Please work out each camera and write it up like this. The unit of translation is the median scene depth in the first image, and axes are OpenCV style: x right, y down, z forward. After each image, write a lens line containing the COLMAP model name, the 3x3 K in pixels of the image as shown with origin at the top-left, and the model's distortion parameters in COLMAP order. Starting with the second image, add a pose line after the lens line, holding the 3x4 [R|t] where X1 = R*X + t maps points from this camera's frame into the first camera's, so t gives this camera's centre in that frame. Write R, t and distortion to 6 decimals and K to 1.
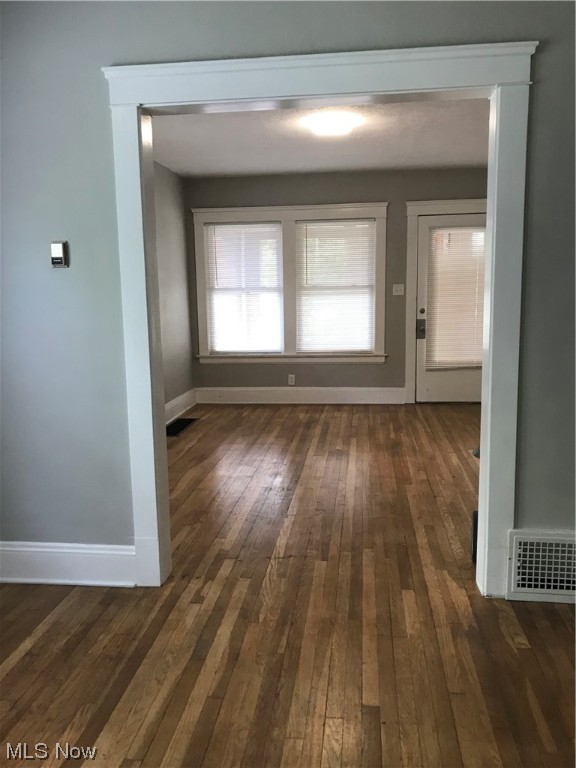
lens RADIAL K [[613.8, 0, 289.0], [0, 613.8, 388.2], [0, 0, 1]] dist [0.003728, 0.002991]
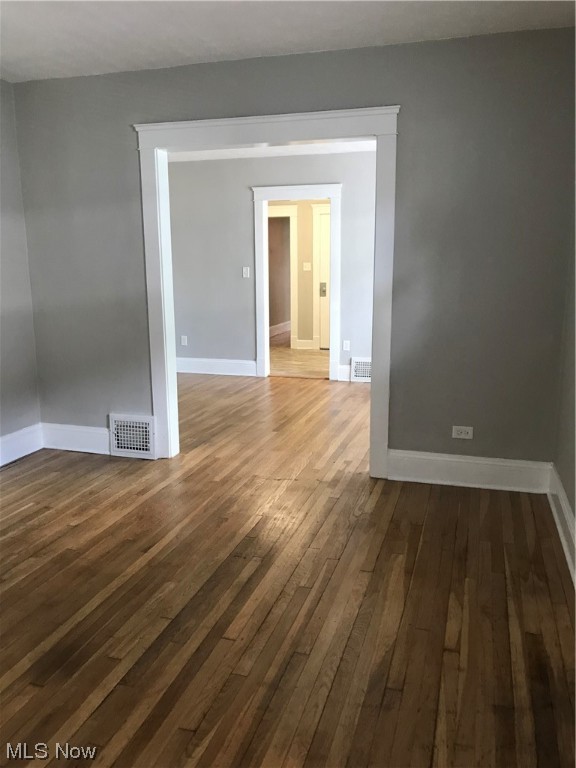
lens RADIAL K [[613.8, 0, 289.0], [0, 613.8, 388.2], [0, 0, 1]] dist [0.003728, 0.002991]
pose [[-0.984163, -0.018956, 0.176249, -0.265850], [0.044292, 0.936433, 0.348039, -0.385778], [-0.171643, 0.350334, -0.920763, 2.337427]]
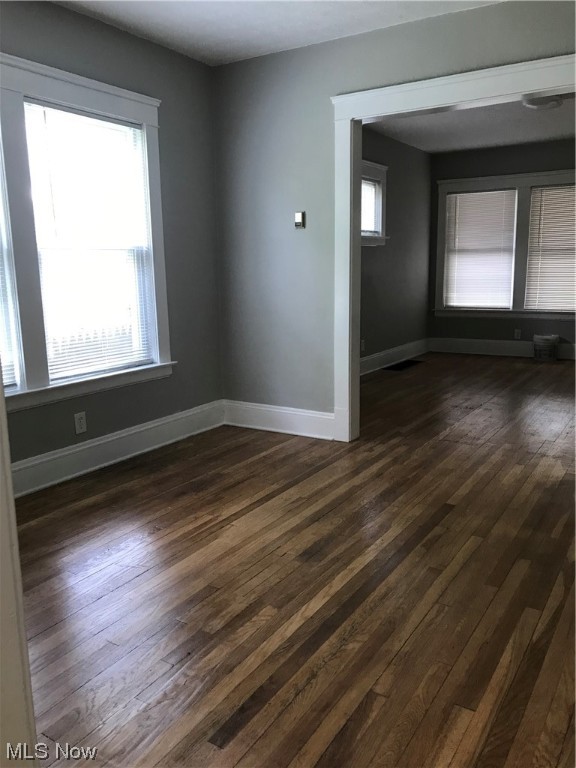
lens RADIAL K [[613.8, 0, 289.0], [0, 613.8, 388.2], [0, 0, 1]] dist [0.003728, 0.002991]
pose [[0.900530, 0.084196, -0.426563, 0.289199], [-0.064869, 0.996108, 0.059668, 0.111214], [0.429927, -0.026062, 0.902488, -0.413982]]
